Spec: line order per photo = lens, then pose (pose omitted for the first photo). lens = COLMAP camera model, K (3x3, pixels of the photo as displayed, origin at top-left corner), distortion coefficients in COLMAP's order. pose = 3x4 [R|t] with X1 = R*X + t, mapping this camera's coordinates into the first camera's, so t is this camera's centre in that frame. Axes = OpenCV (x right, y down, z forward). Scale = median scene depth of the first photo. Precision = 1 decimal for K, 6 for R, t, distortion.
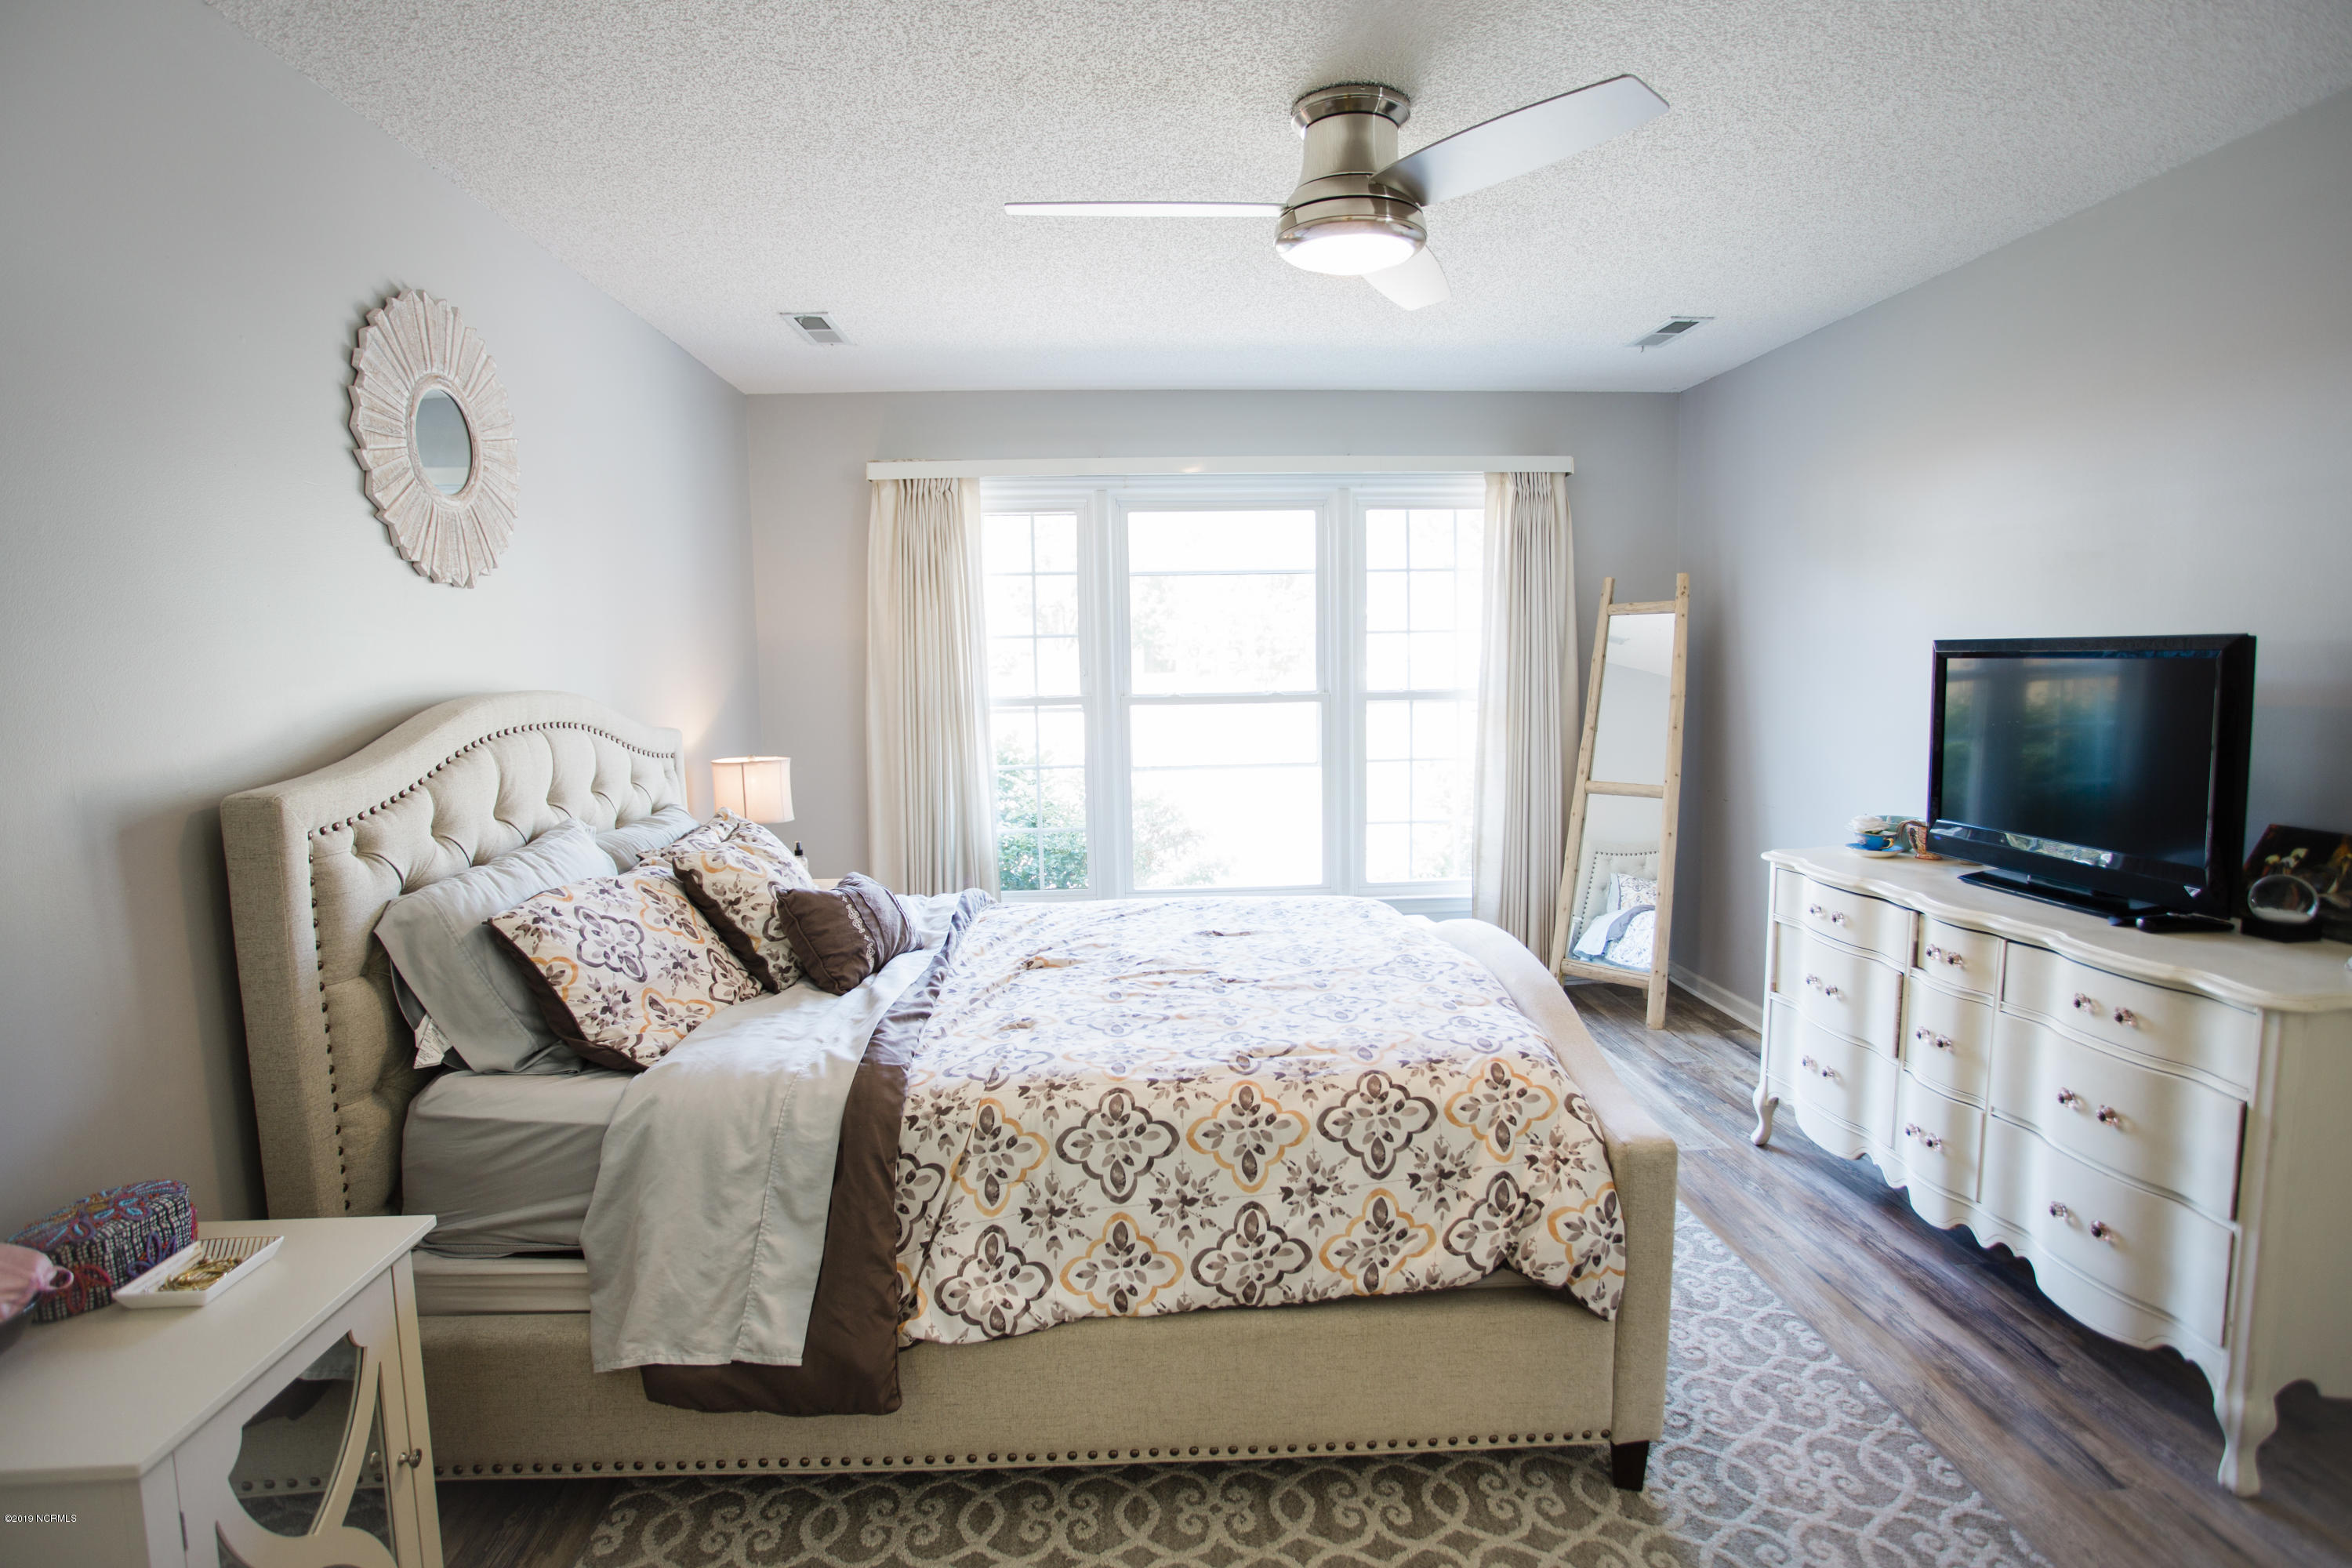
lens RADIAL K [[1157.7, 0, 1146.5], [0, 1157.7, 784.5], [0, 0, 1]] dist [-0.070105, 0.027875]
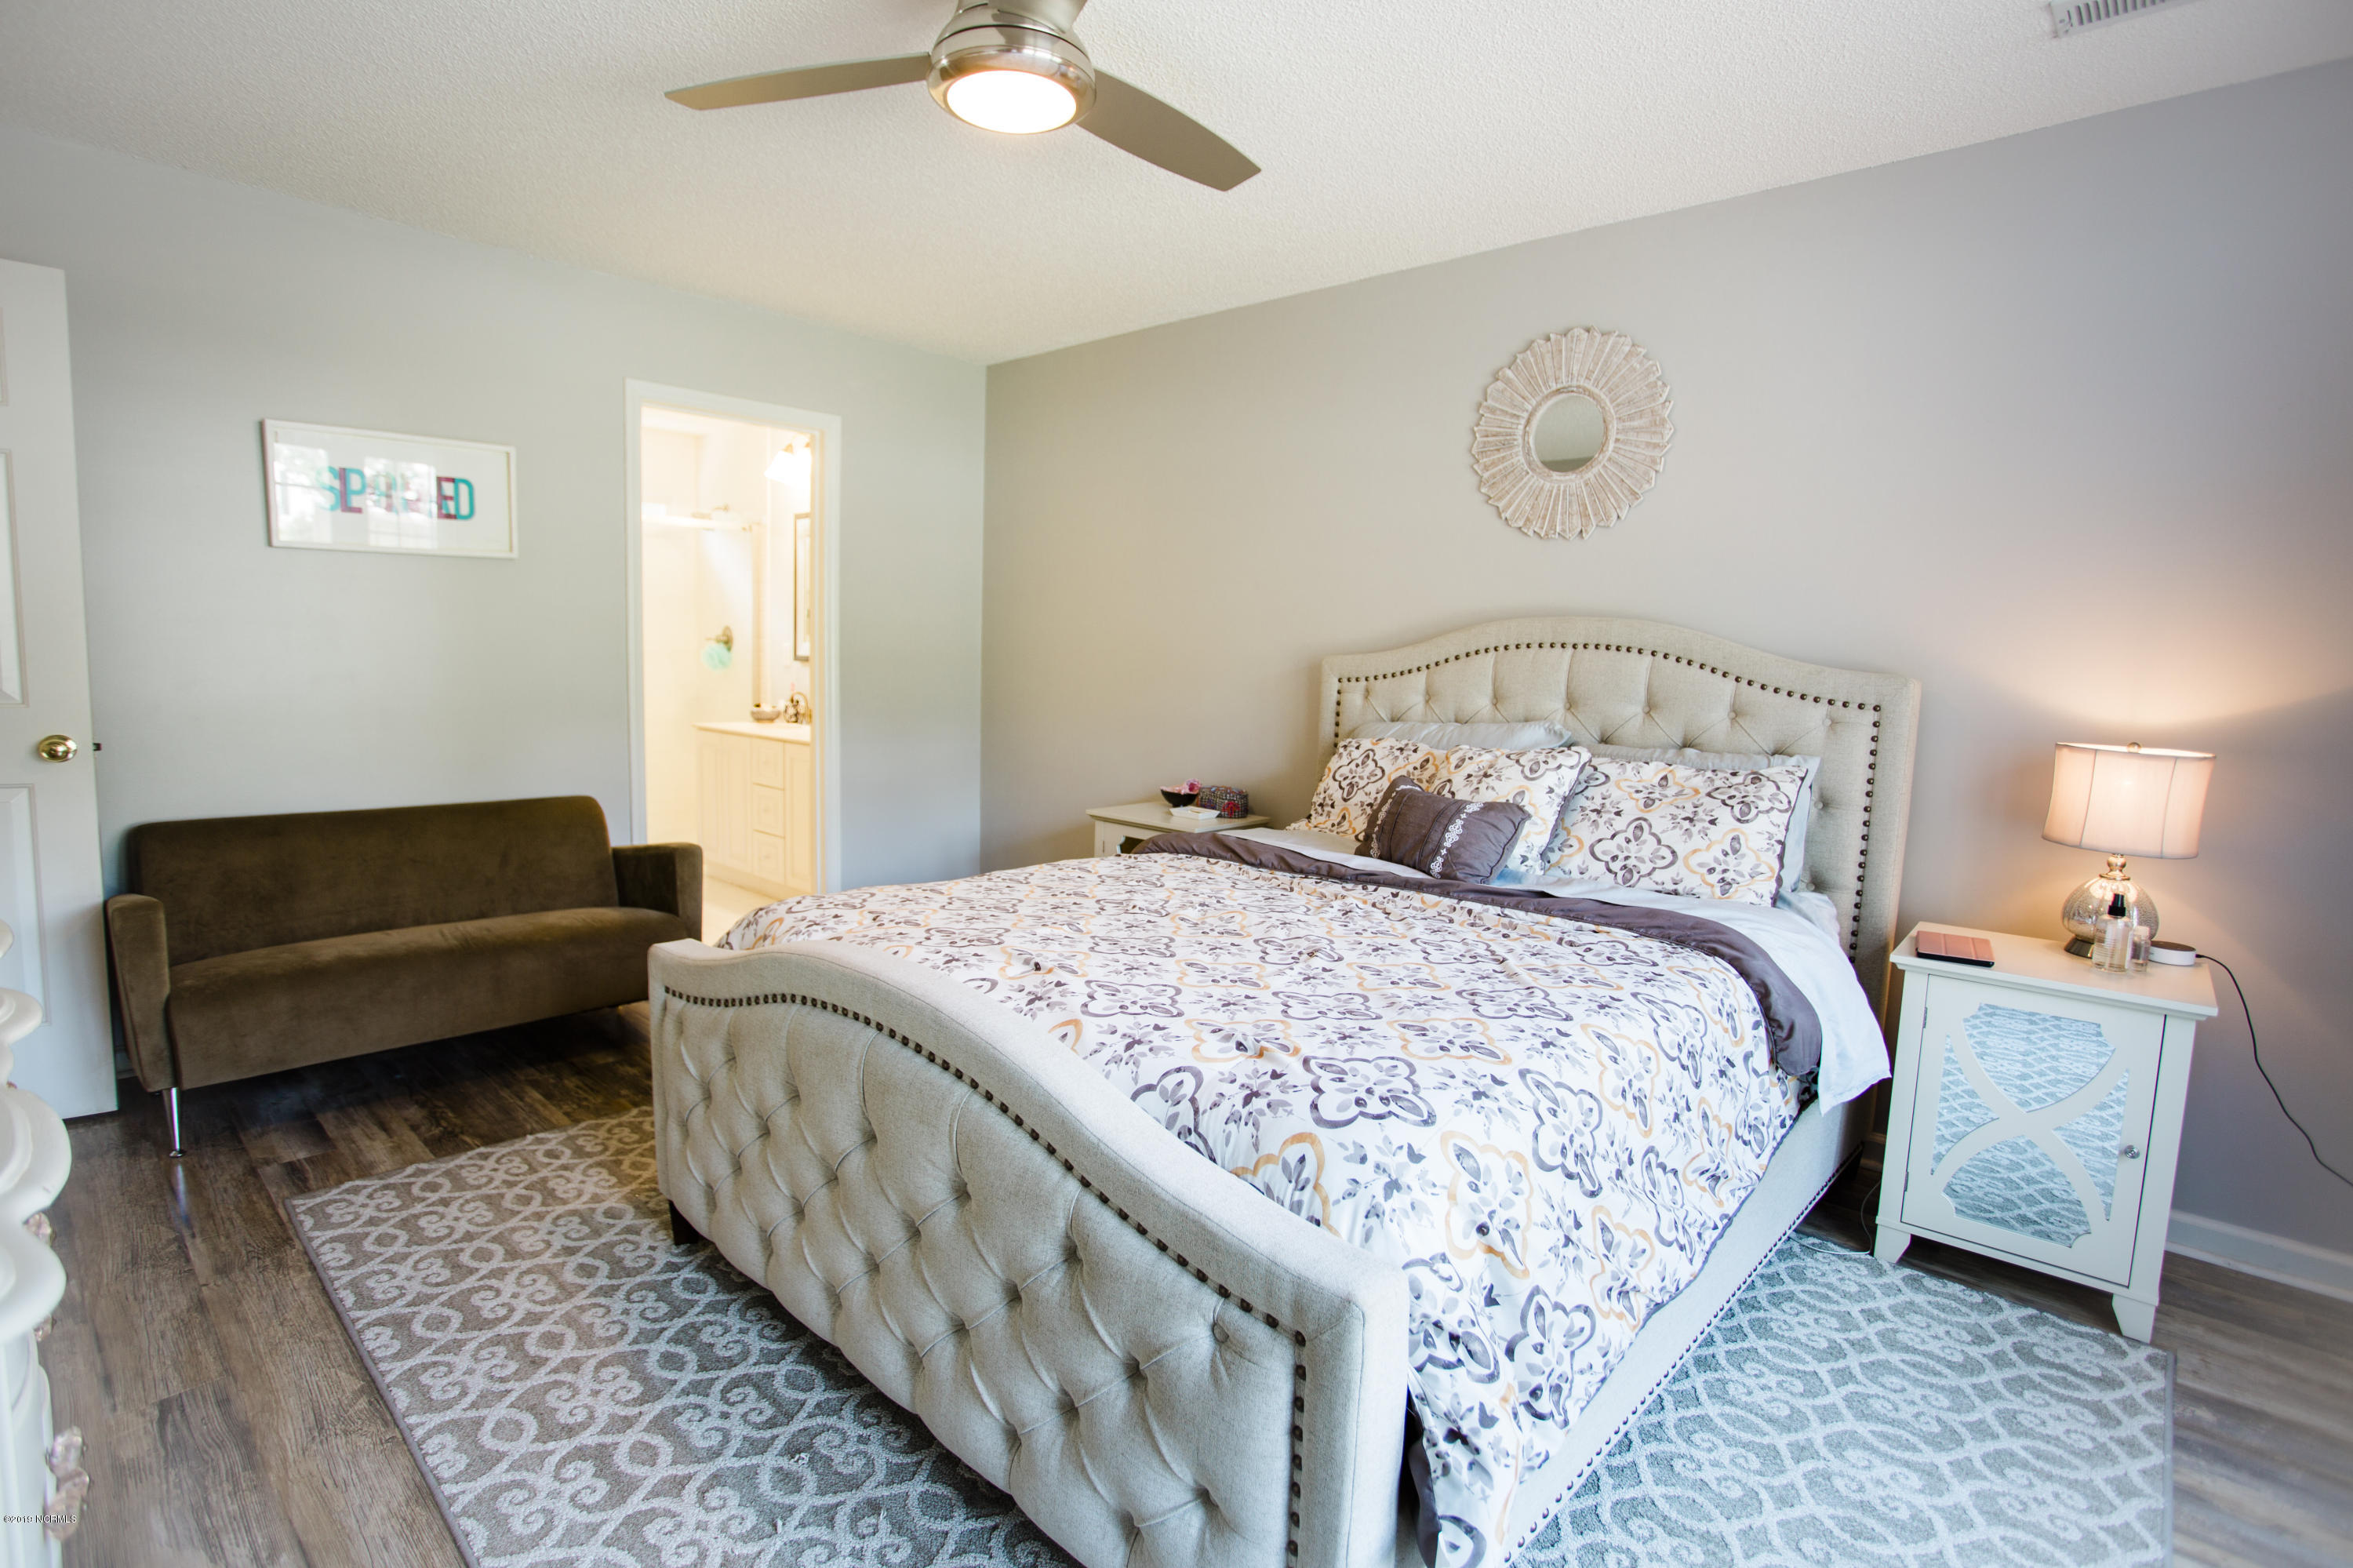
lens RADIAL K [[1132.0, 0, 1160.8], [0, 1132.0, 763.5], [0, 0, 1]] dist [-0.035608, 0.000234]
pose [[-0.696132, 0.066495, -0.714827, 0.789561], [-0.098917, 0.977321, 0.187243, -0.131068], [0.711066, 0.201054, -0.673767, 1.799803]]
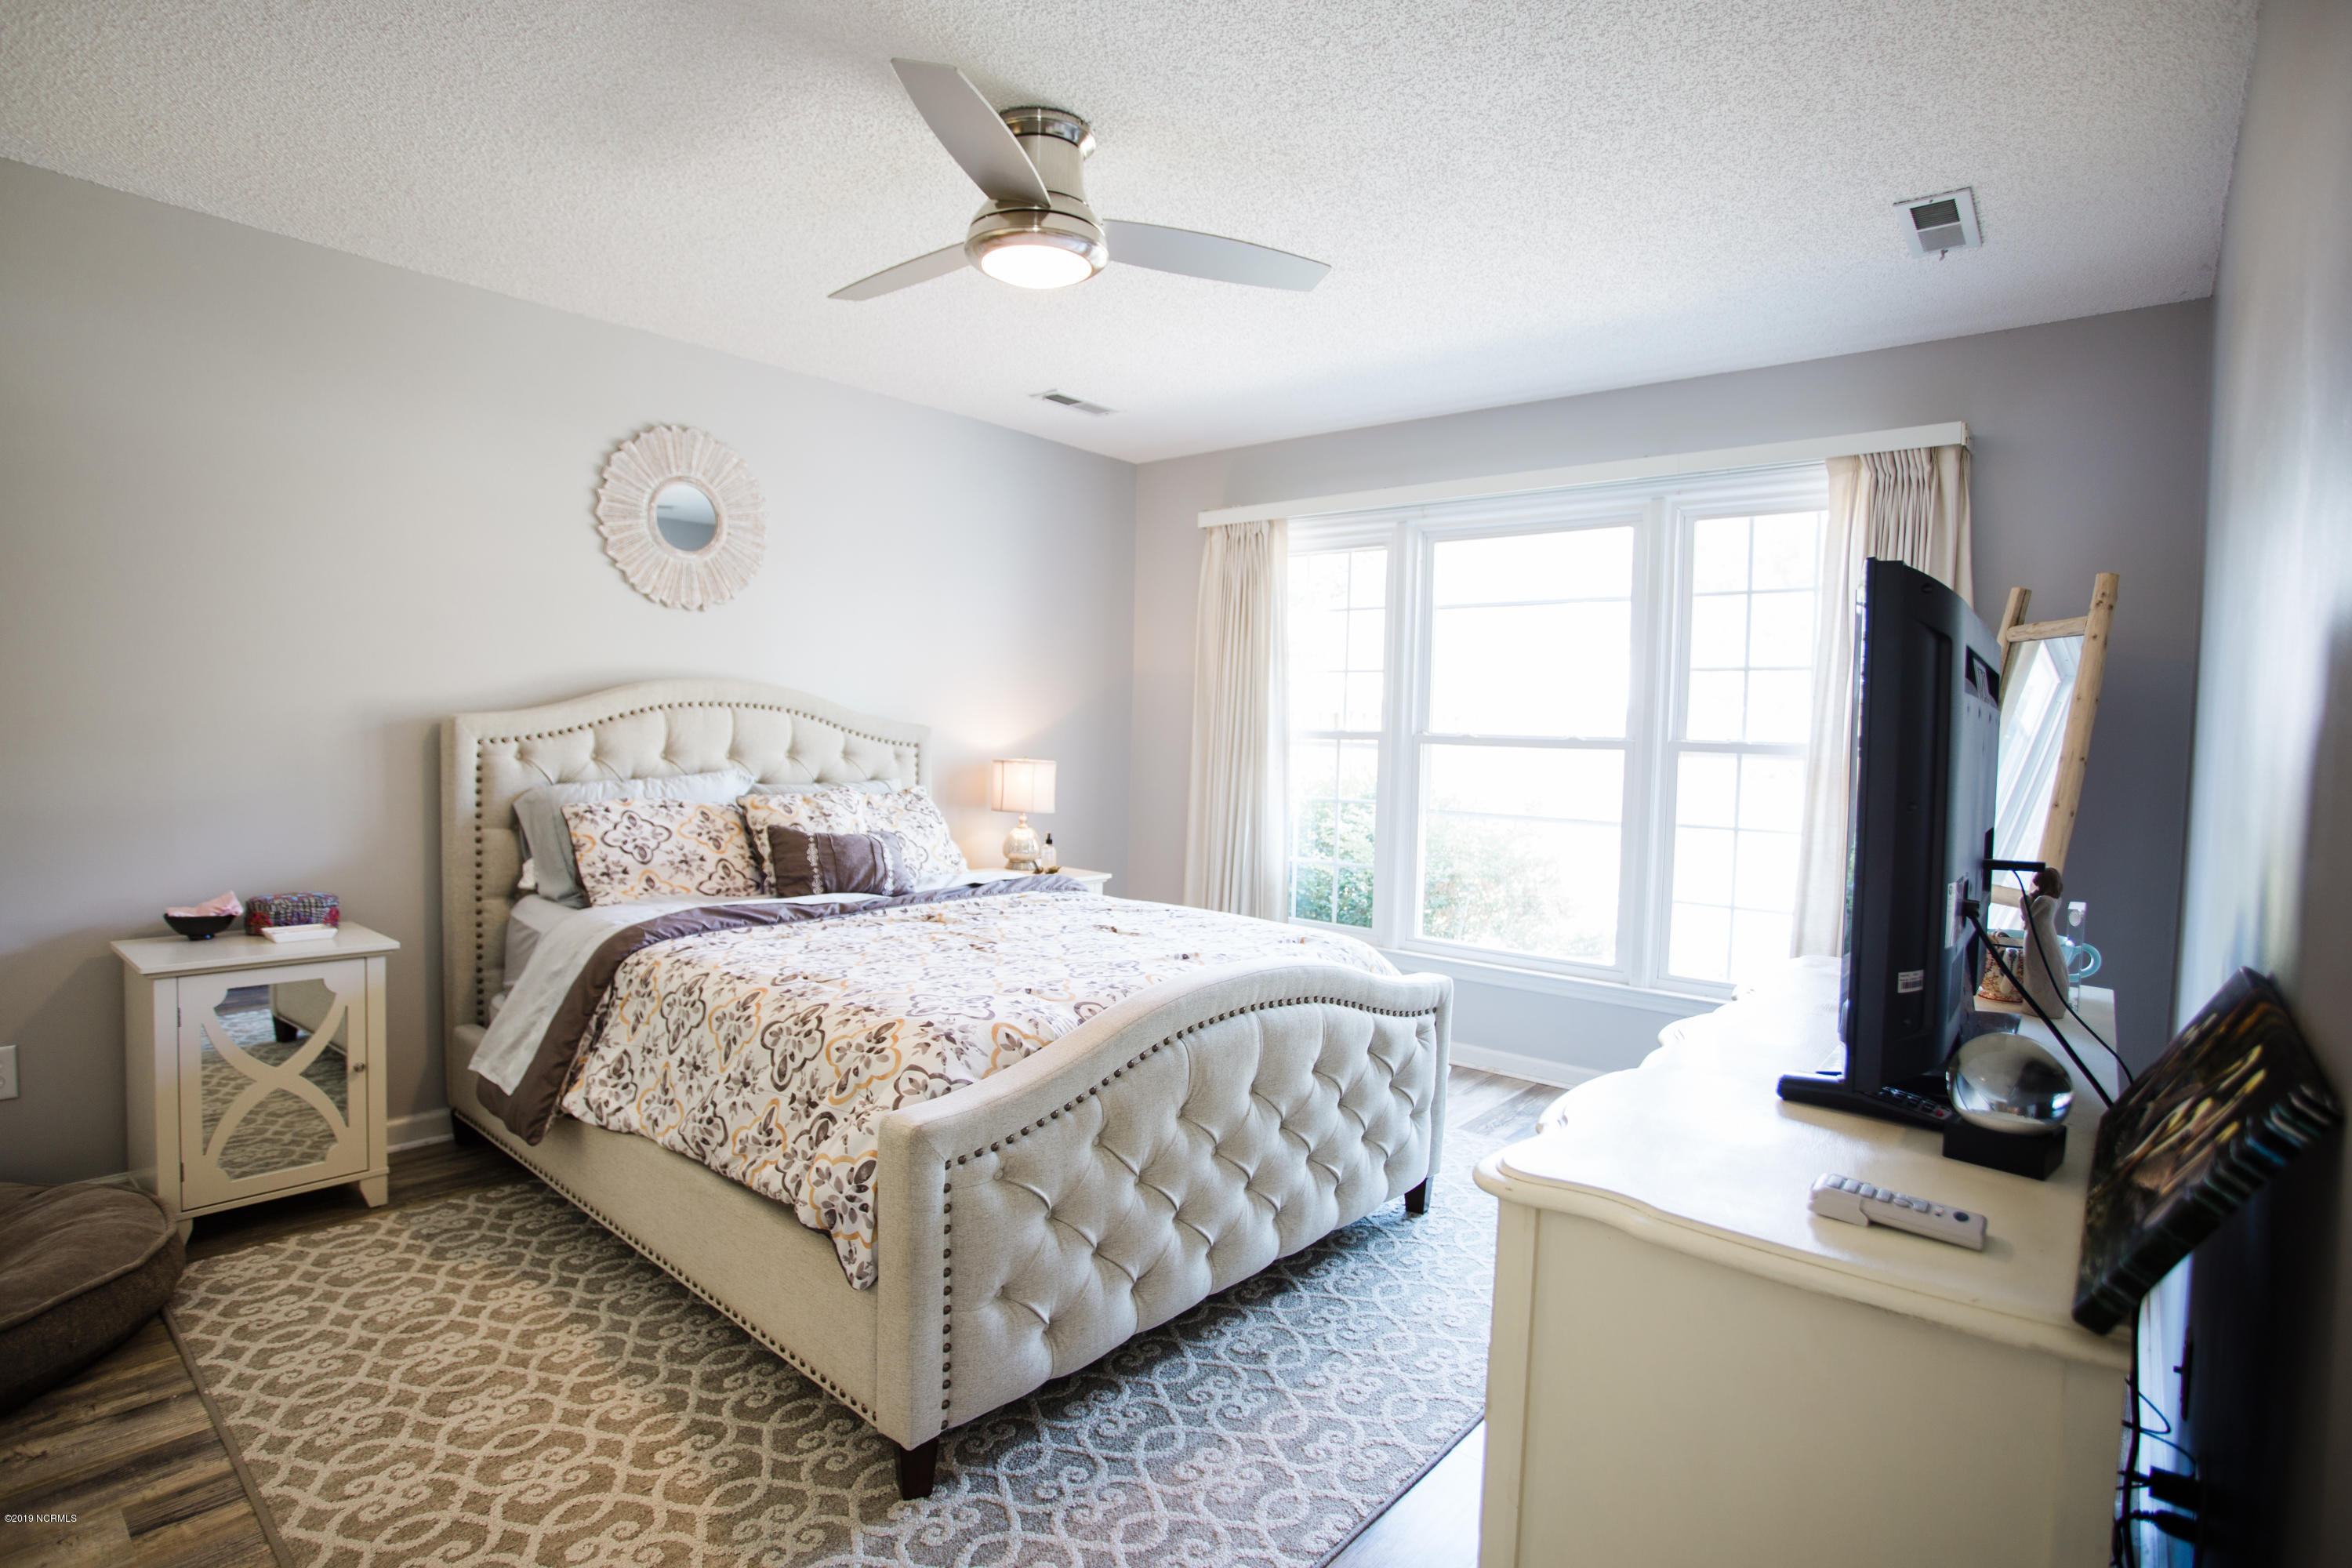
lens RADIAL K [[1157.7, 0, 1146.5], [0, 1157.7, 784.5], [0, 0, 1]] dist [-0.070105, 0.027875]
pose [[0.727948, 0.070513, -0.681996, 1.034450], [-0.114761, 0.993196, -0.019805, 0.022584], [0.675959, 0.092684, 0.731087, 0.335130]]
